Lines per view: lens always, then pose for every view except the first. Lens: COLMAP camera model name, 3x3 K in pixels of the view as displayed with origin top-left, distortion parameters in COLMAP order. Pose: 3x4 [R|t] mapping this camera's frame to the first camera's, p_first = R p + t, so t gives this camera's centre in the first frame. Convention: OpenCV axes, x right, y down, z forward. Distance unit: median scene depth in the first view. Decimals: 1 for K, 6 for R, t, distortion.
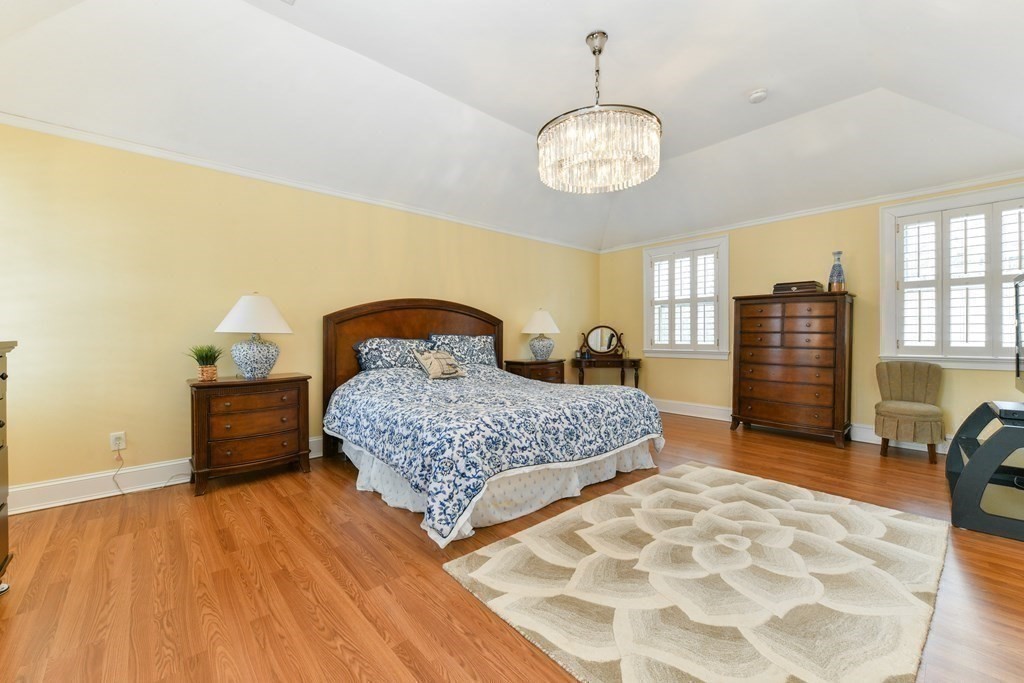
lens RADIAL K [[406.0, 0, 520.3], [0, 406.0, 339.4], [0, 0, 1]] dist [-0.001938, -0.000501]
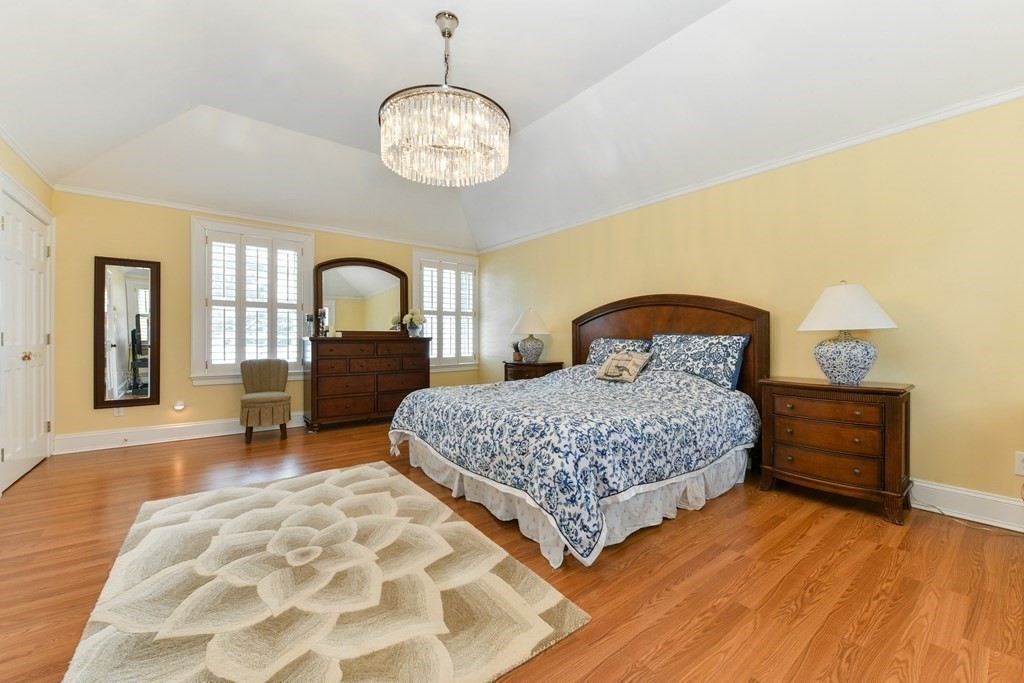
lens RADIAL K [[406.0, 0, 519.7], [0, 406.0, 338.6], [0, 0, 1]] dist [-0.001938, -0.000501]
pose [[-0.070508, 0.004795, -0.997500, 1.201552], [-0.006441, 0.999965, 0.005262, -0.008707], [0.997490, 0.006796, -0.070475, 1.317219]]
